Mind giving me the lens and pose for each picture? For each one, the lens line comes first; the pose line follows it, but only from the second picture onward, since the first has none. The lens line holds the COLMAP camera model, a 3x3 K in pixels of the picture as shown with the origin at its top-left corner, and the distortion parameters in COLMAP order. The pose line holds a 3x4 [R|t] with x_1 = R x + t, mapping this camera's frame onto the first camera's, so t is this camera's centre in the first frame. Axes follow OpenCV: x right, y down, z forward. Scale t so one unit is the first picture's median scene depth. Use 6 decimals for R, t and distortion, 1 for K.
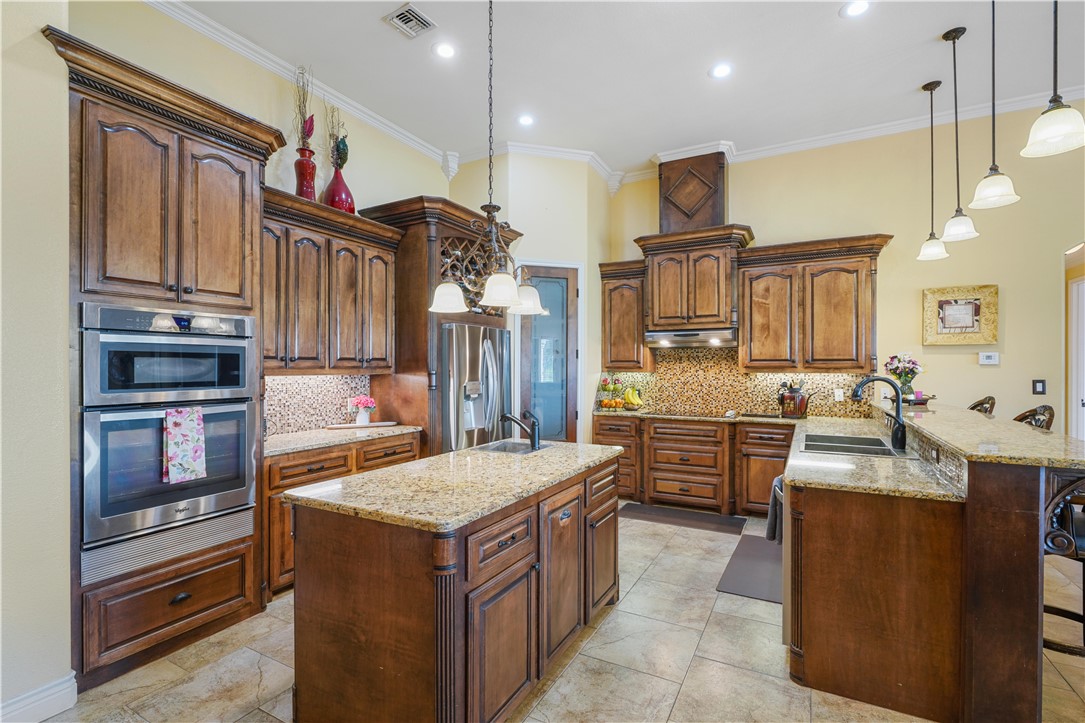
lens RADIAL K [[490.7, 0, 538.4], [0, 490.7, 365.1], [0, 0, 1]] dist [-0.006806, 0.002384]
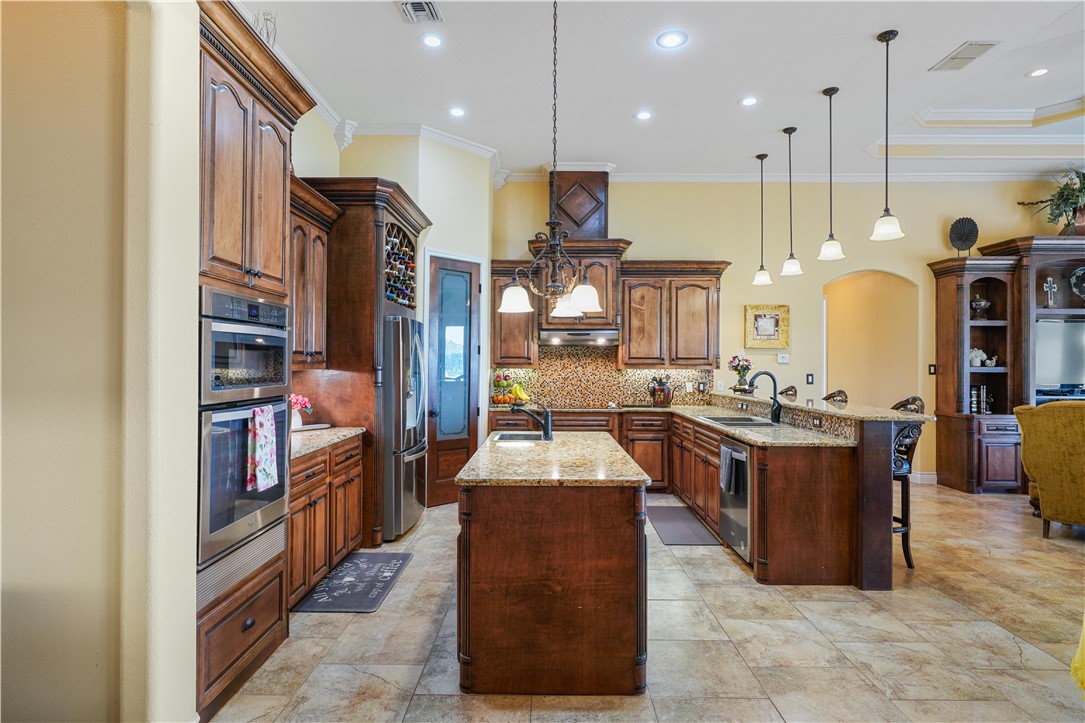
lens RADIAL K [[569.8, 0, 538.8], [0, 569.8, 353.8], [0, 0, 1]] dist [0.001821, 0.000625]
pose [[0.881787, 0.013615, 0.471451, -0.445225], [-0.007776, 0.999867, -0.014333, 0.001342], [-0.471583, 0.008973, 0.881776, -0.089434]]
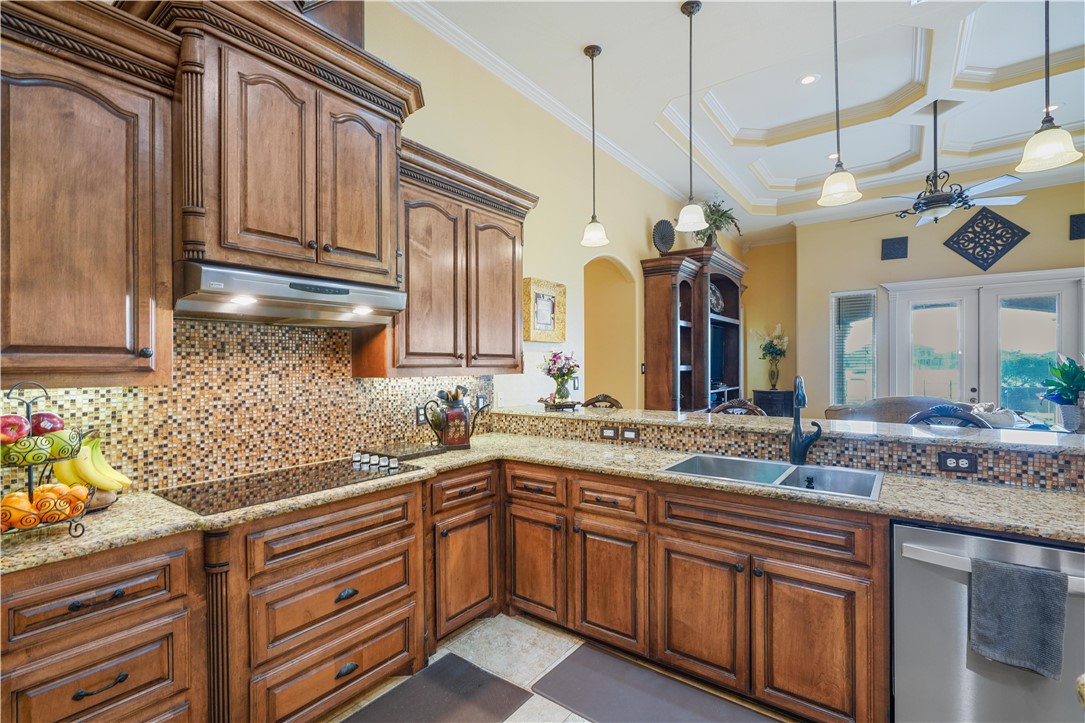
lens RADIAL K [[490.7, 0, 538.7], [0, 490.7, 363.1], [0, 0, 1]] dist [-0.006806, 0.002384]
pose [[0.143084, 0.002699, 0.989707, -0.091240], [0.003051, 0.999990, -0.003168, 0.002773], [-0.989706, 0.003473, 0.143074, 0.907286]]
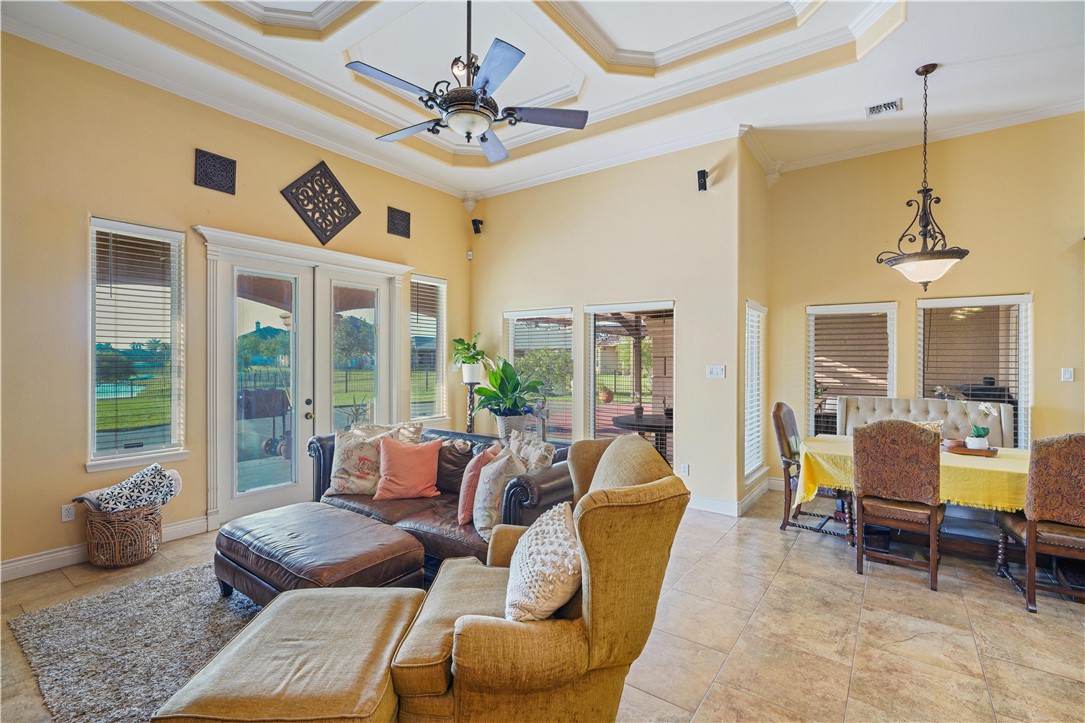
lens RADIAL K [[490.7, 0, 539.7], [0, 490.7, 359.6], [0, 0, 1]] dist [-0.006806, 0.002384]
pose [[-0.990669, -0.005779, 0.136171, 0.962025], [-0.006342, 0.999973, -0.003698, -0.011069], [-0.136146, -0.004528, -0.990678, 0.832421]]
